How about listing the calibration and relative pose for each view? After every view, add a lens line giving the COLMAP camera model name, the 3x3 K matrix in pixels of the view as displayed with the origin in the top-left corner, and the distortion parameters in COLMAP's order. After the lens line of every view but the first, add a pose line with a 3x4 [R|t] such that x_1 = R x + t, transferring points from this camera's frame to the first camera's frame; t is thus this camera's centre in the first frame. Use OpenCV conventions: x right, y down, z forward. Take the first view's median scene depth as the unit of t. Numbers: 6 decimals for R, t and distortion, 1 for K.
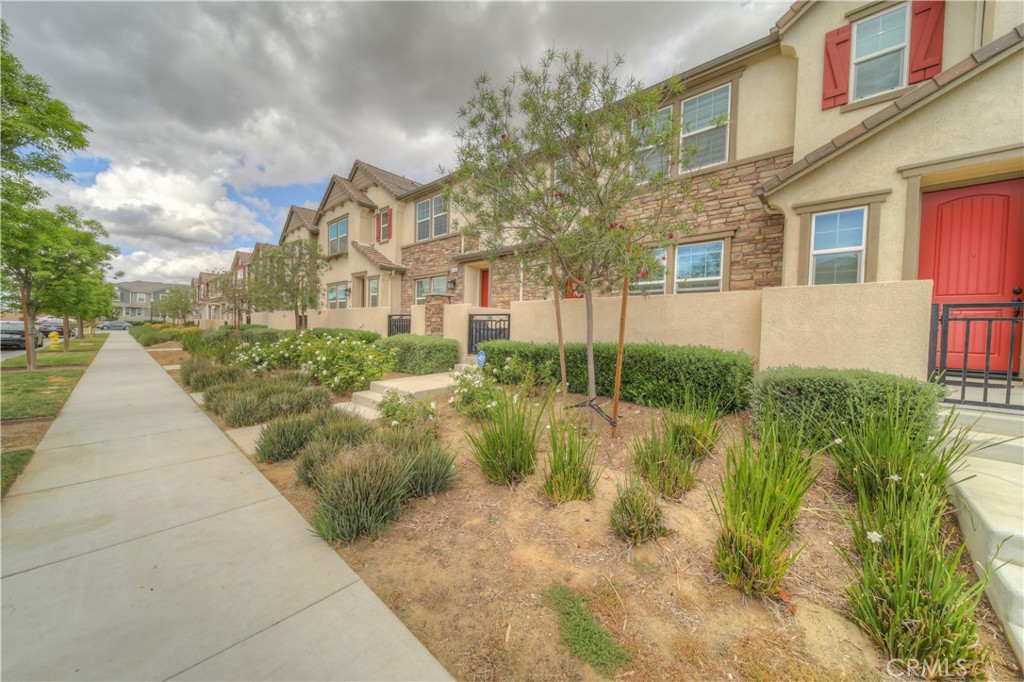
lens RADIAL K [[369.8, 0, 510.1], [0, 369.8, 337.1], [0, 0, 1]] dist [-0.000626, -0.000592]
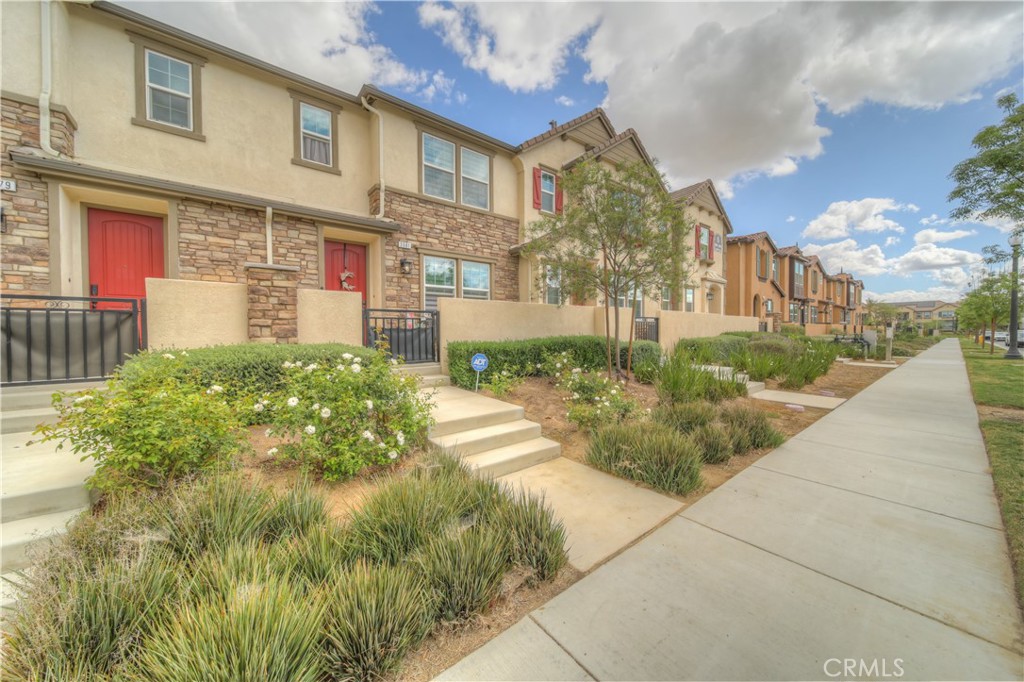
lens RADIAL K [[369.8, 0, 510.3], [0, 369.8, 338.9], [0, 0, 1]] dist [-0.000626, -0.000592]
pose [[0.138650, -0.046115, 0.989267, -0.871472], [0.025650, 0.998747, 0.042962, -0.031731], [-0.990009, 0.019418, 0.139659, 0.730451]]
